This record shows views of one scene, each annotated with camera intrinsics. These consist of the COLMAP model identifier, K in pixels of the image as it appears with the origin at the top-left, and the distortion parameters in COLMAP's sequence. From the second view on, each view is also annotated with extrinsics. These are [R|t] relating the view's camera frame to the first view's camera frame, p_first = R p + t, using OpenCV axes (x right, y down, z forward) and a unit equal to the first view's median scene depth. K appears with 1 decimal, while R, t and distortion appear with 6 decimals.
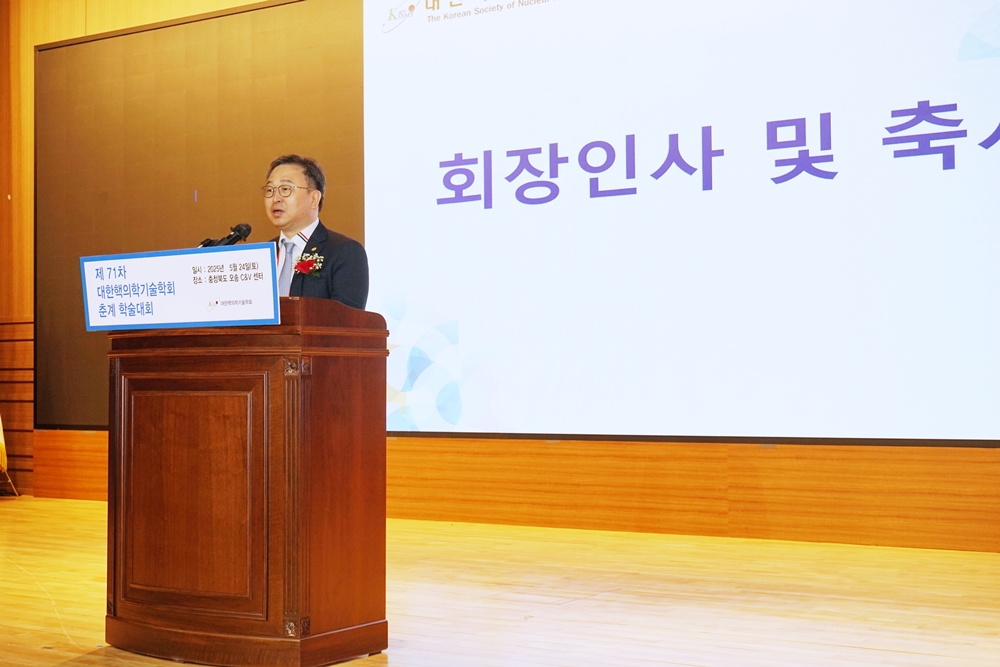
lens RADIAL K [[1523.7, 0, 500.0], [0, 1523.7, 333.5], [0, 0, 1]] dist [0.014181, 0.048884]
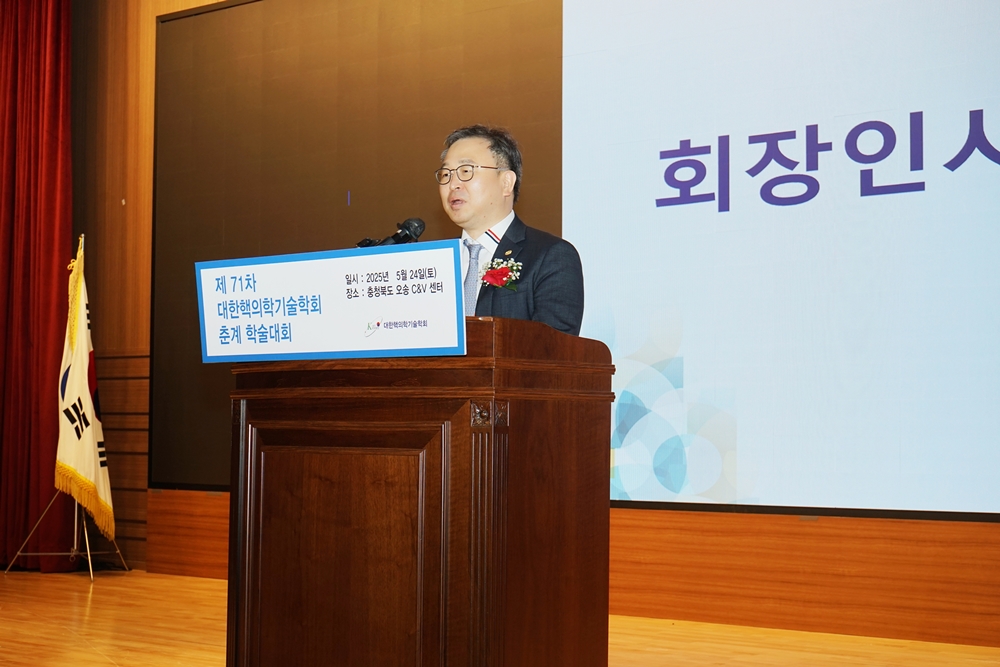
lens RADIAL K [[1814.8, 0, 500.0], [0, 1814.8, 333.5], [0, 0, 1]] dist [0.005431, -0.085839]
pose [[0.993724, 0.007061, -0.111634, -0.018370], [-0.009697, 0.999686, -0.023094, 0.001786], [0.111436, 0.024032, 0.993481, 0.086637]]
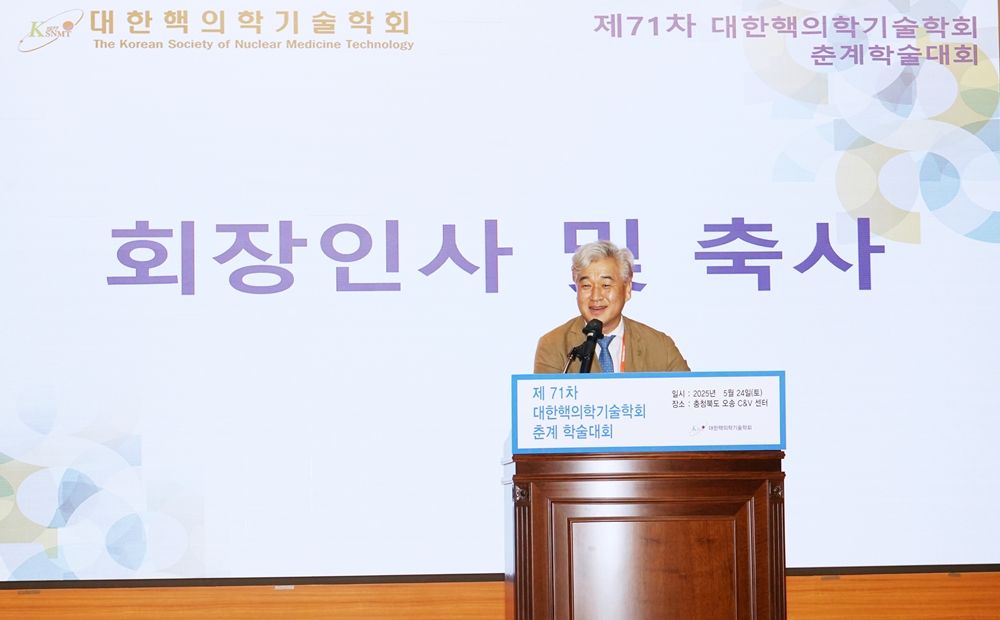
lens RADIAL K [[2444.7, 0, 502.2], [0, 2444.7, 337.5], [0, 0, 1]] dist [-0.059756, 0.599469]
pose [[0.778041, 0.039448, 0.626973, -0.717838], [-0.011245, 0.998741, -0.048884, 0.000392], [-0.628113, 0.030983, 0.777505, -0.093167]]
